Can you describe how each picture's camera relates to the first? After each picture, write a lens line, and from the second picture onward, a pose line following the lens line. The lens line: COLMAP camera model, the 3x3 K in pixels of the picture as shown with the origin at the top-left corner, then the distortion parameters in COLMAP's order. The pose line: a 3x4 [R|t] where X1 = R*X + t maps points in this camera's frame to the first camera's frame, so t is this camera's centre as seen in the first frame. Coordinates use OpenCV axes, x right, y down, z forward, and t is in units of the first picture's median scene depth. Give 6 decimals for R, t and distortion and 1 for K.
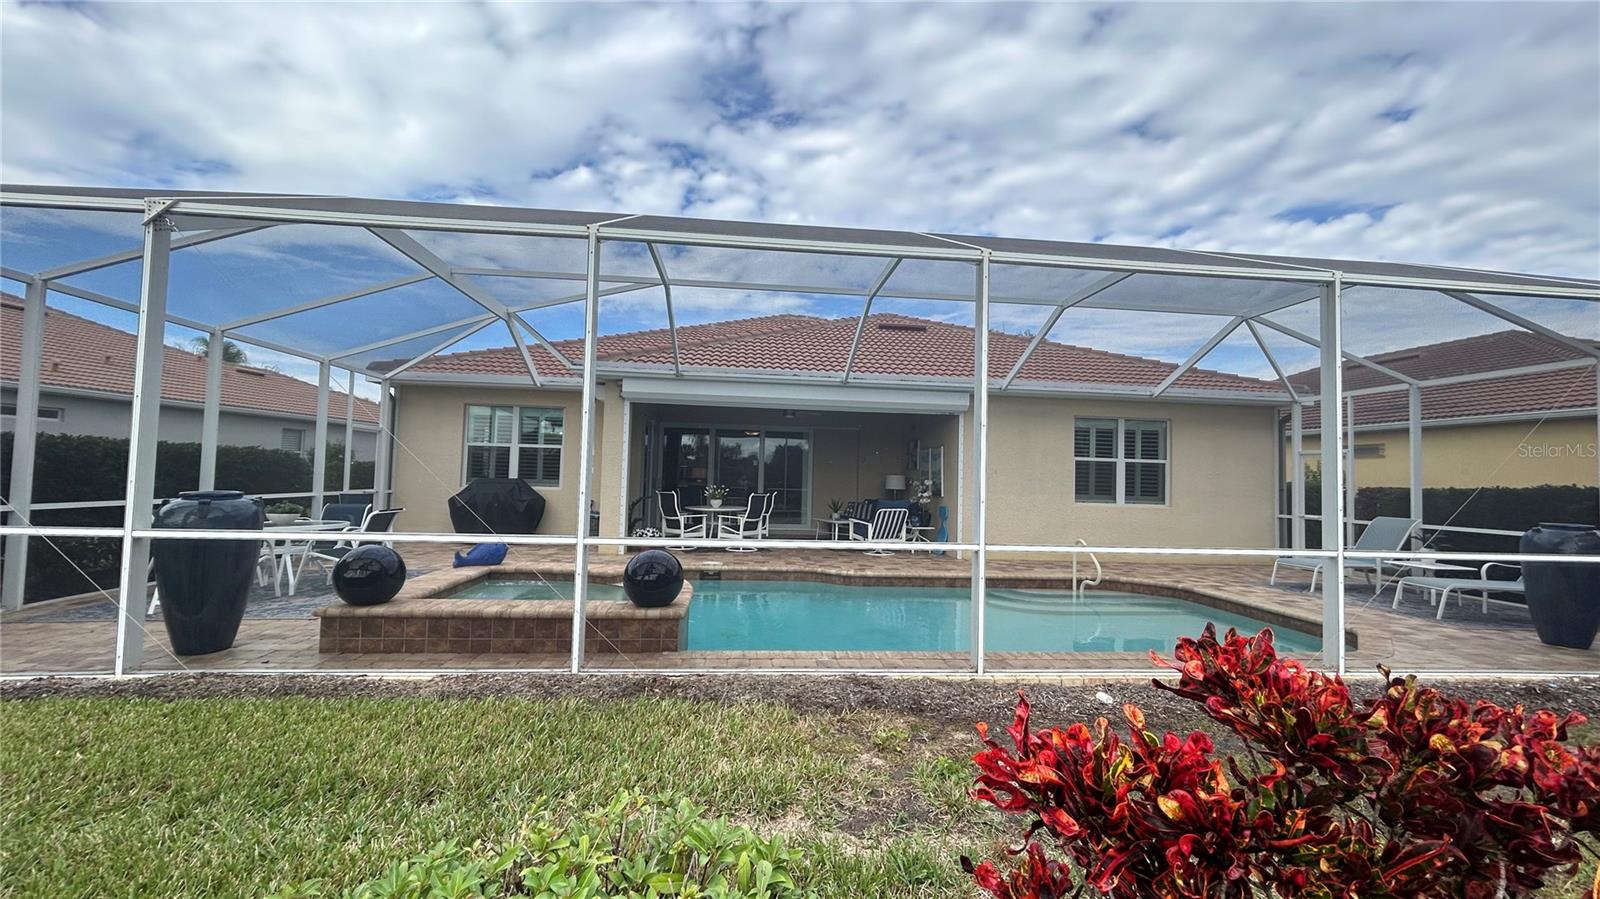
lens RADIAL K [[644.2, 0, 801.1], [0, 644.2, 447.5], [0, 0, 1]] dist [-0.001795, 0.001566]
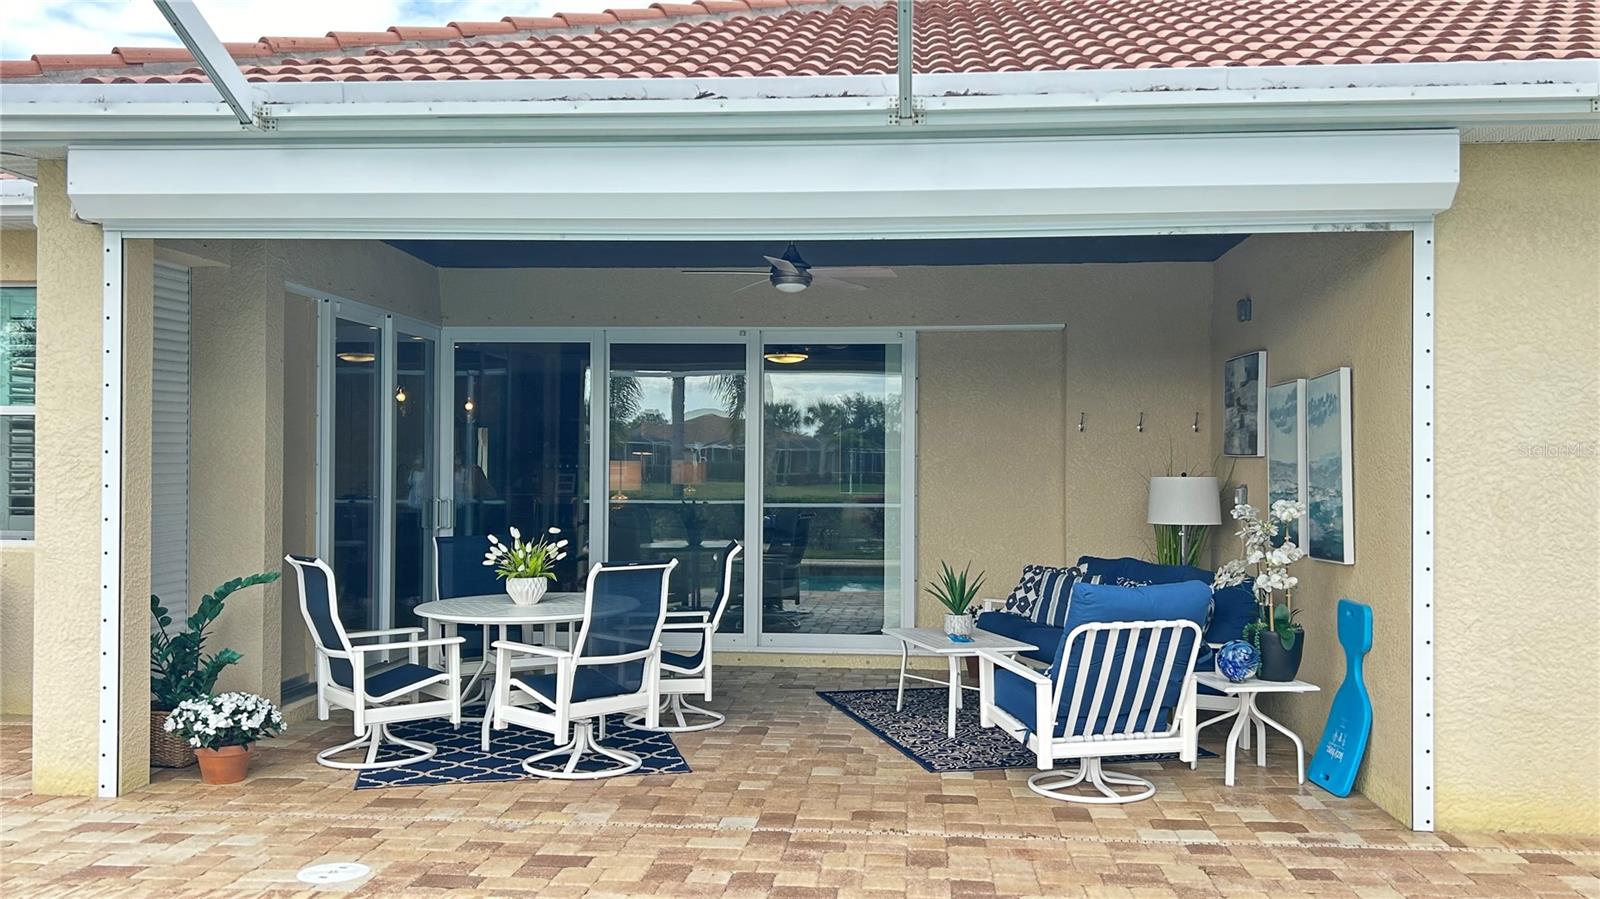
lens RADIAL K [[1360.4, 0, 799.5], [0, 1360.4, 451.6], [0, 0, 1]] dist [-0.001657, -0.000348]
pose [[0.981250, -0.024009, -0.191236, 0.107931], [0.029328, 0.999256, 0.025031, 0.012366], [0.190493, -0.030171, 0.981225, 0.426262]]
